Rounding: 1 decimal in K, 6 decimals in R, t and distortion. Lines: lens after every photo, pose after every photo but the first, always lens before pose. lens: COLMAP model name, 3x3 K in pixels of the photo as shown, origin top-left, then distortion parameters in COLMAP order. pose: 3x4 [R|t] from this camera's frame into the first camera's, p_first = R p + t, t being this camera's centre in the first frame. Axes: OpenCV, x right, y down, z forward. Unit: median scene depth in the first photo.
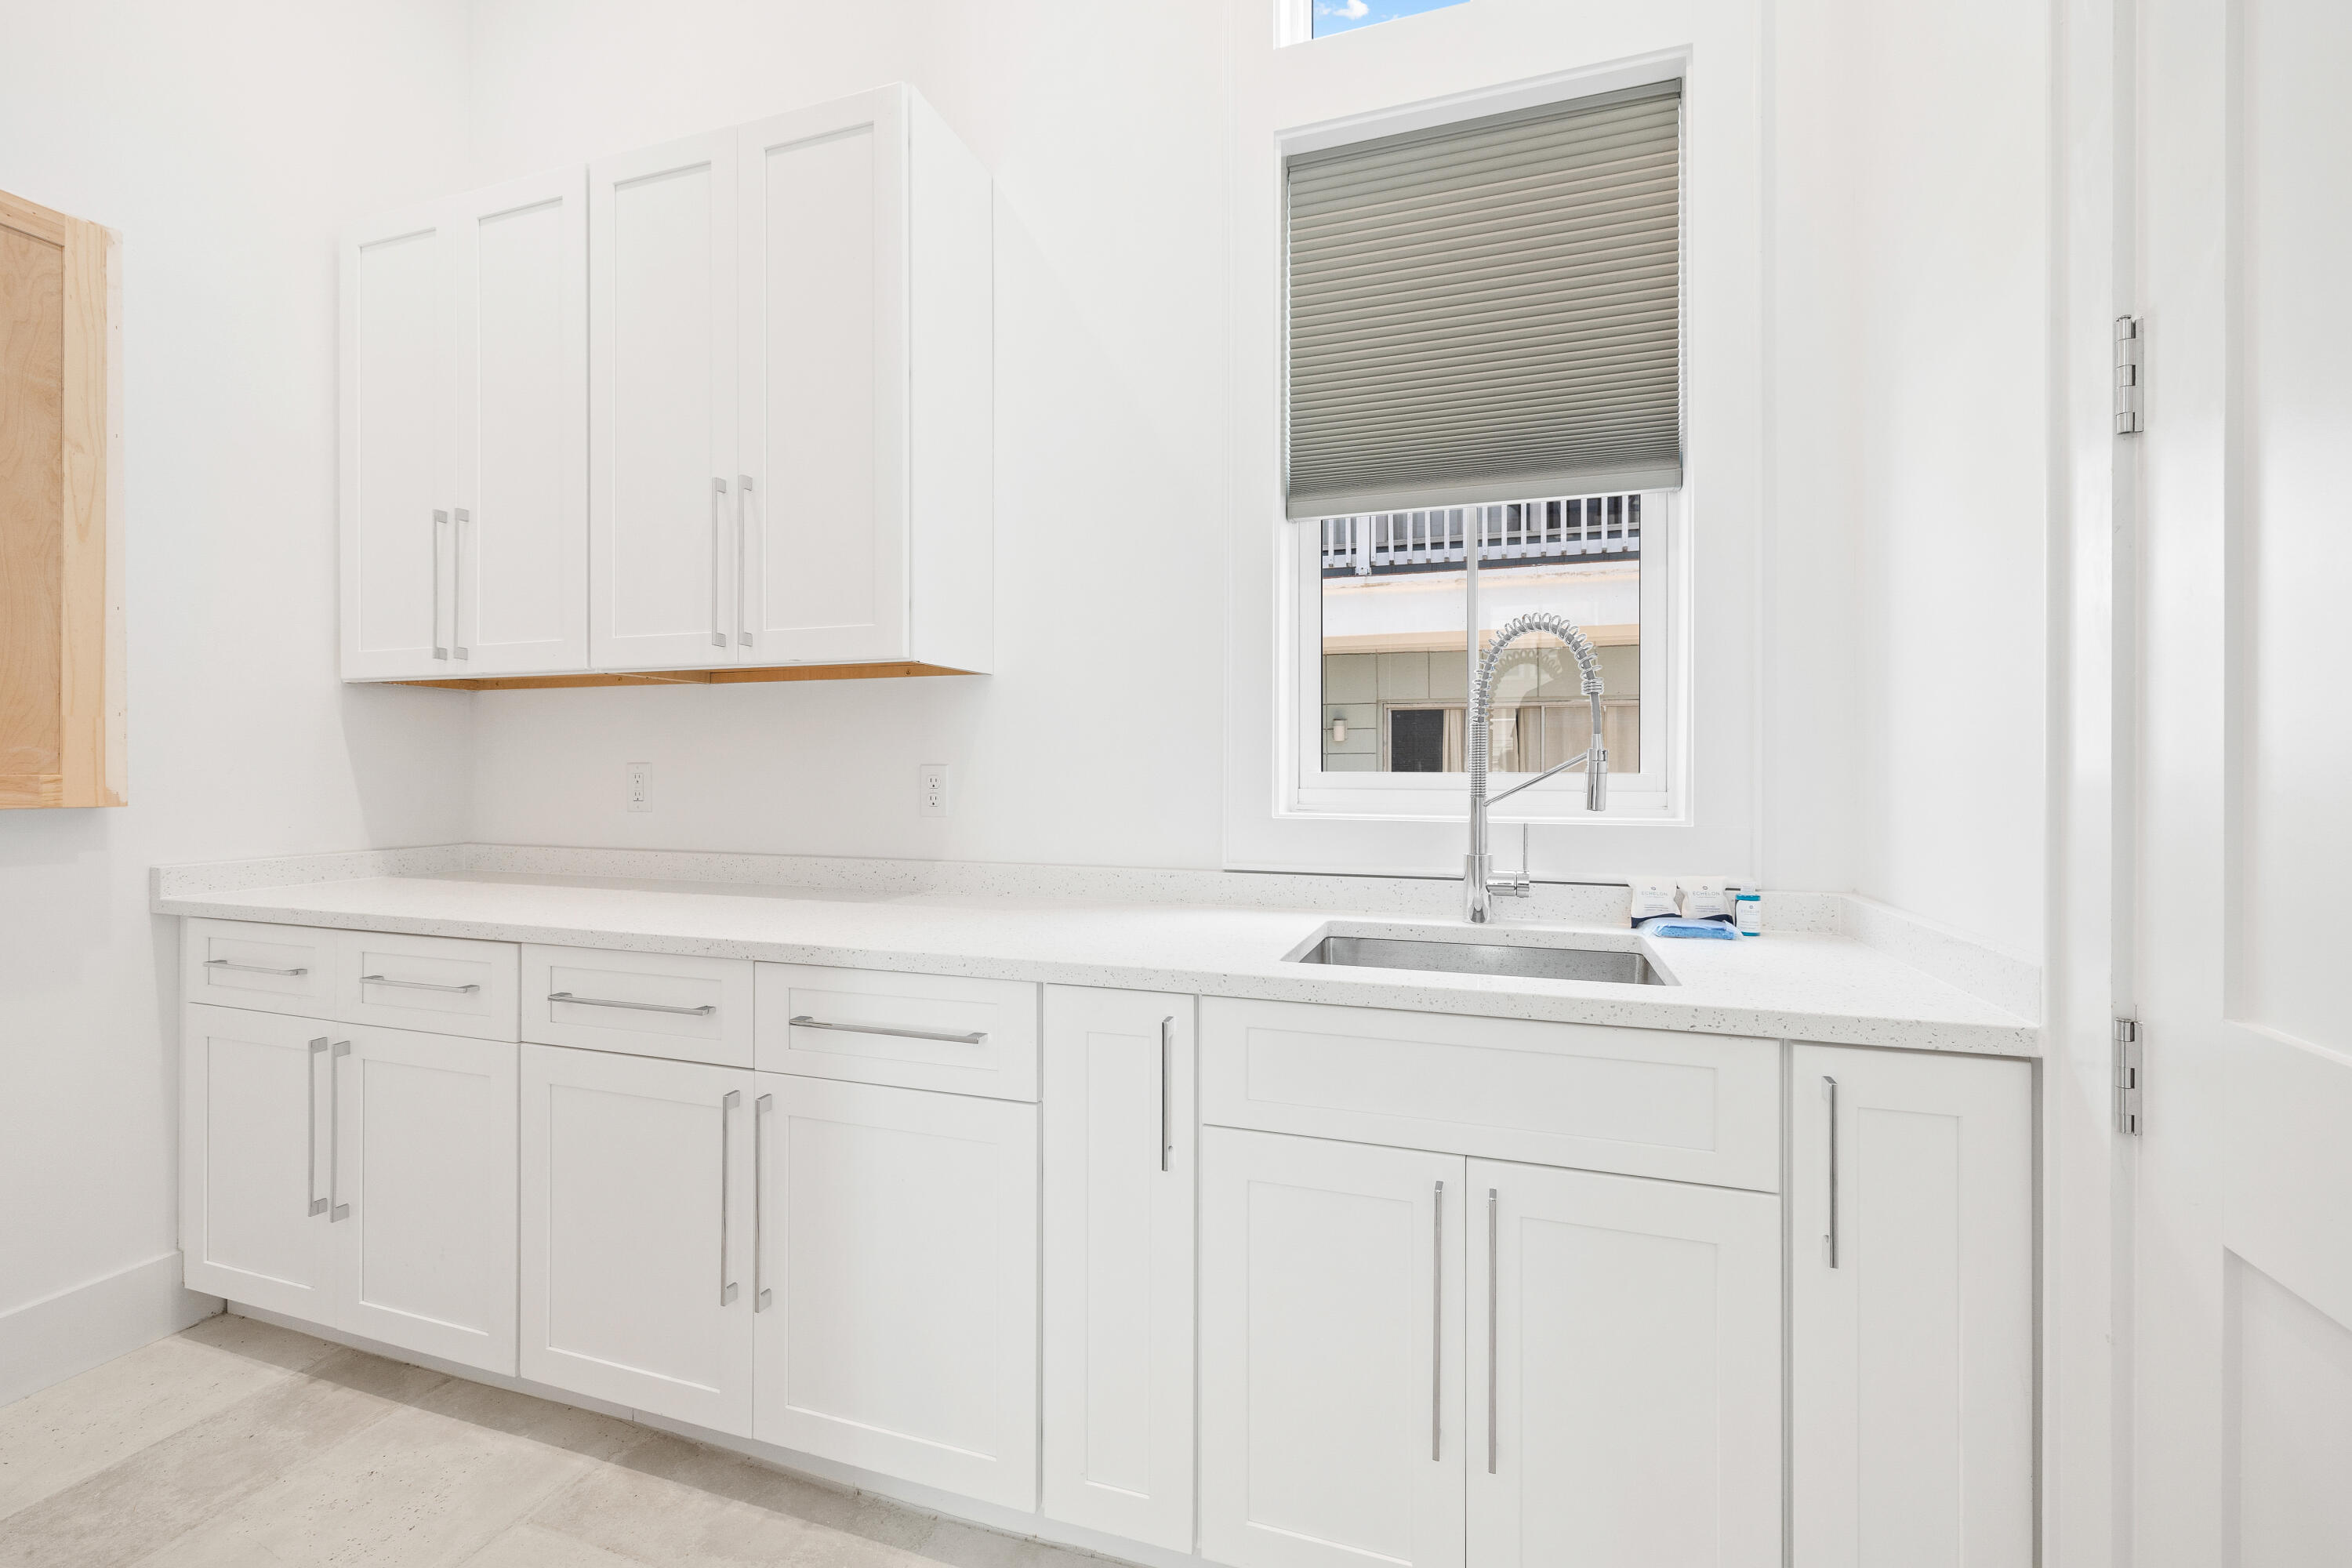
lens RADIAL K [[999.6, 0, 1174.0], [0, 999.6, 774.3], [0, 0, 1]] dist [-0.000863, 0.000213]
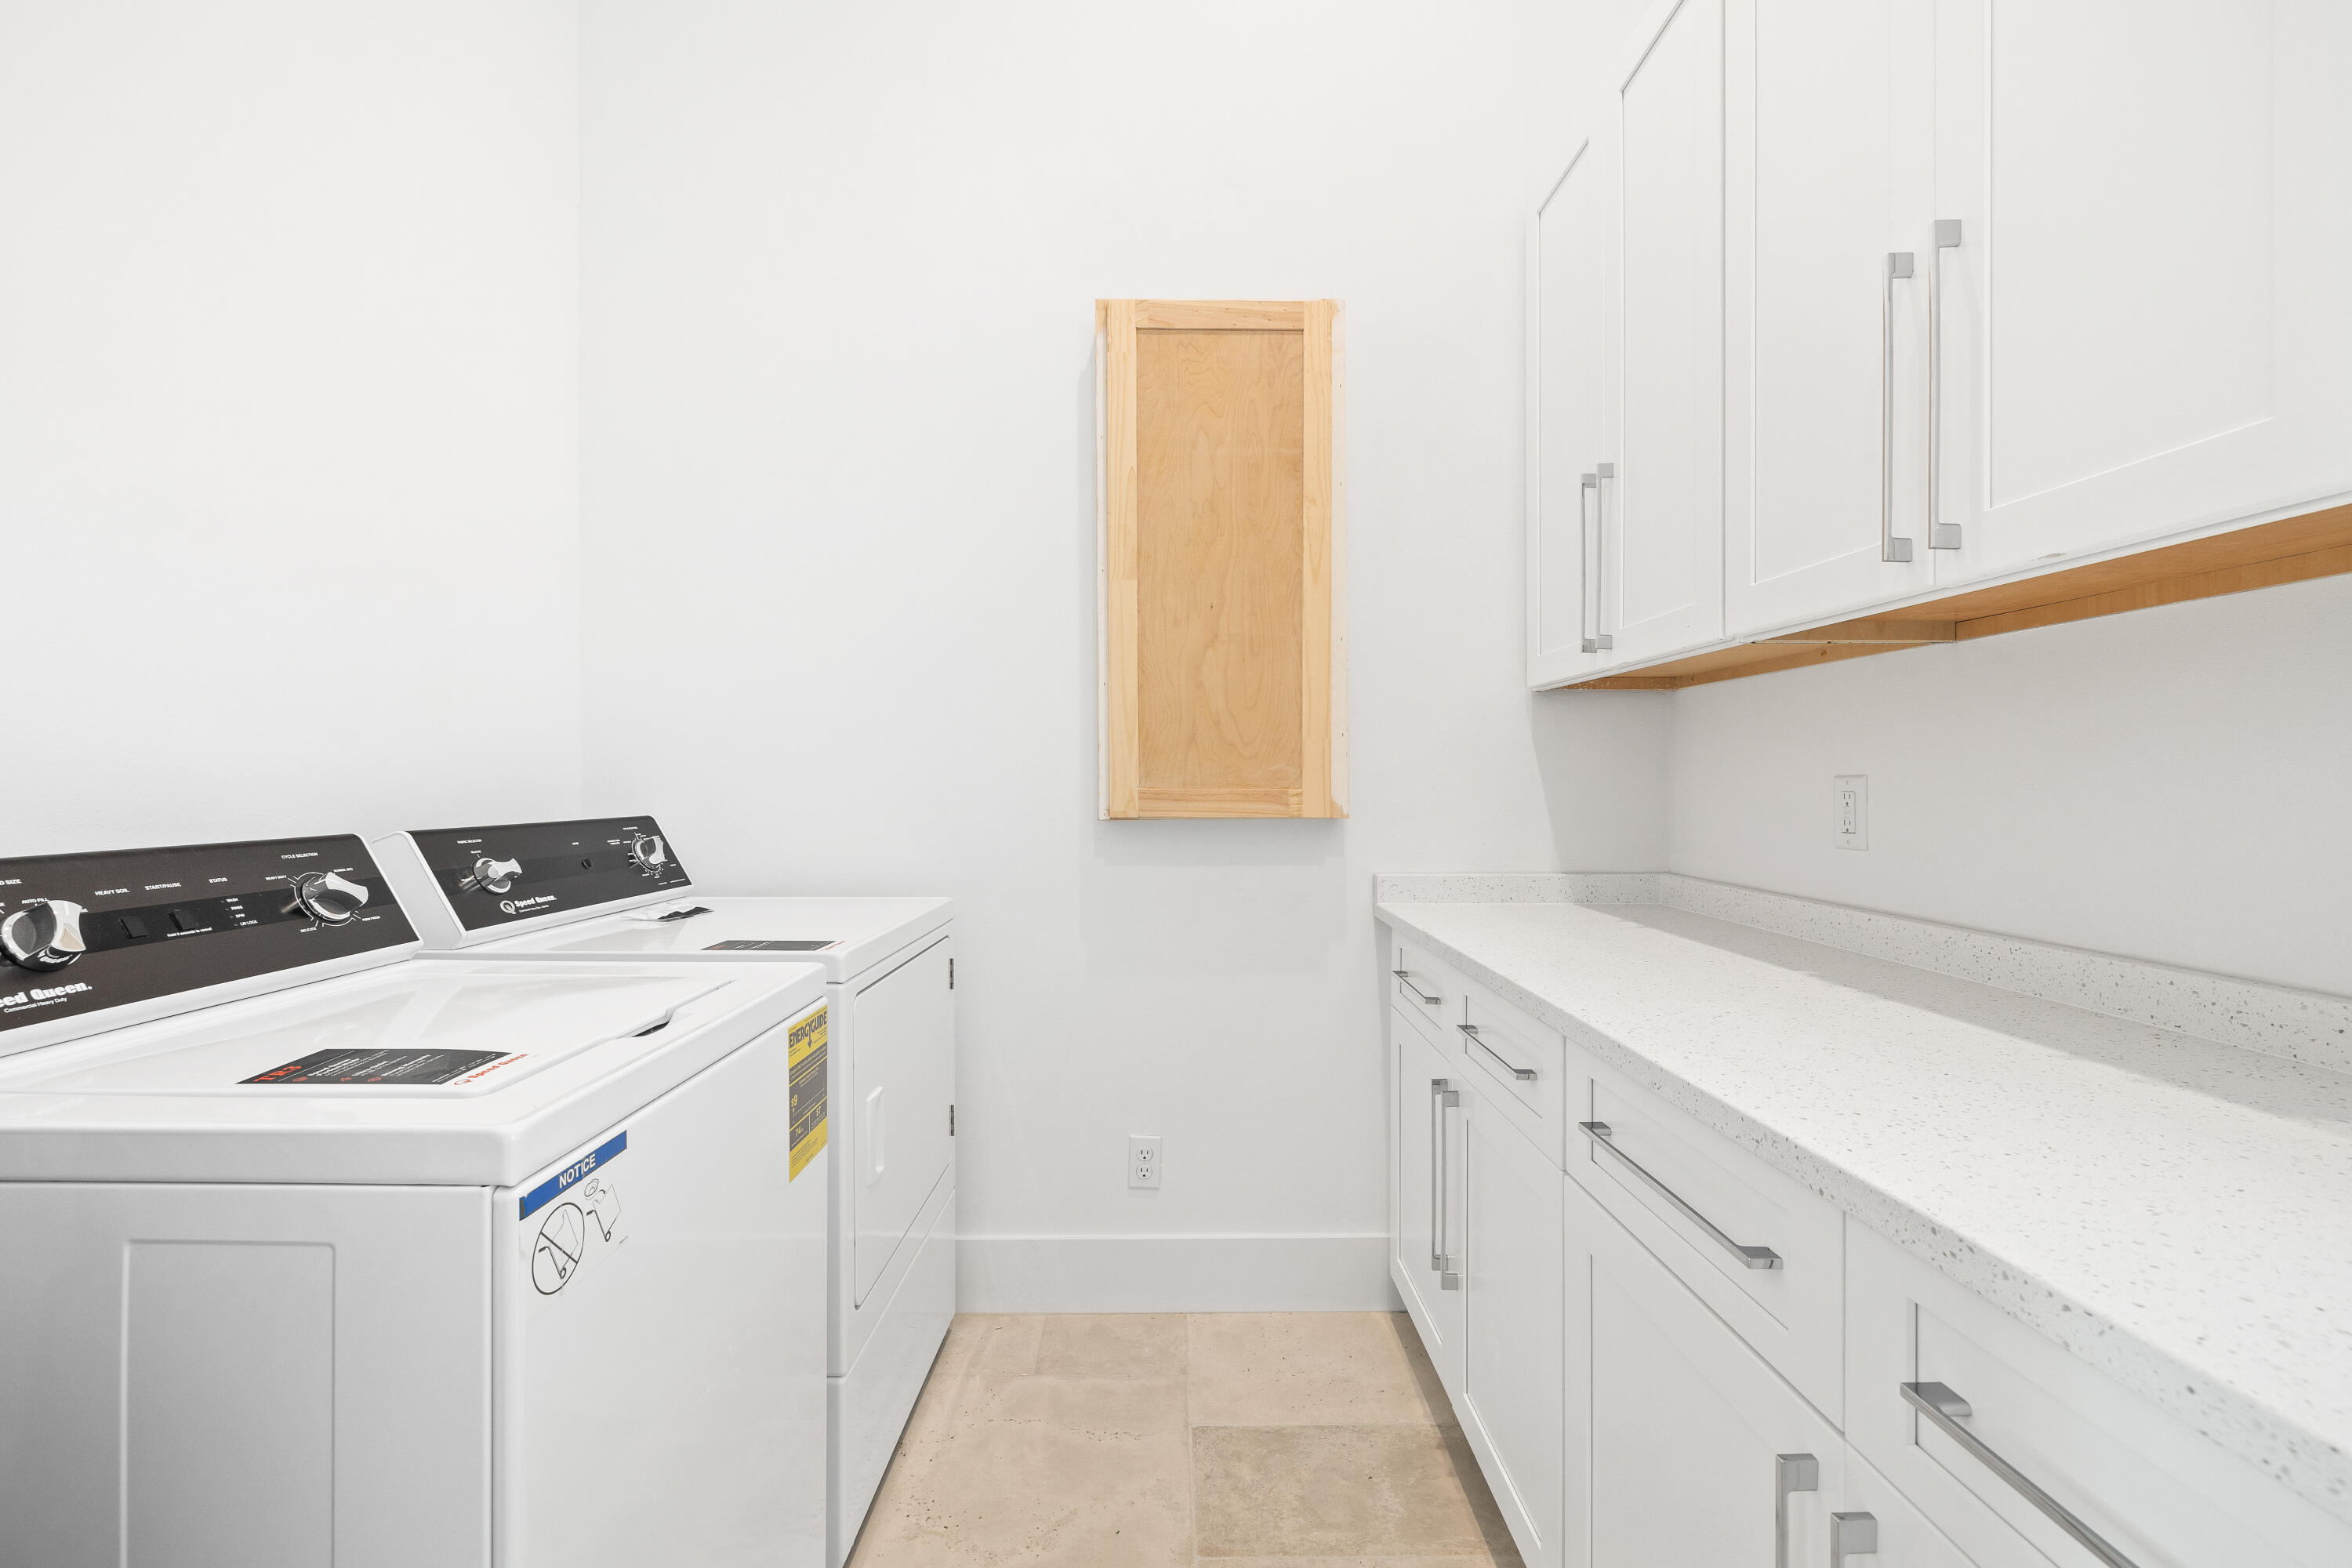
lens RADIAL K [[999.6, 0, 1167.7], [0, 999.6, 784.7], [0, 0, 1]] dist [-0.000863, 0.000213]
pose [[0.327257, 0.001653, -0.944934, -0.074651], [-0.005569, 0.999984, -0.000180, -0.003846], [0.944919, 0.005322, 0.327261, 0.473940]]
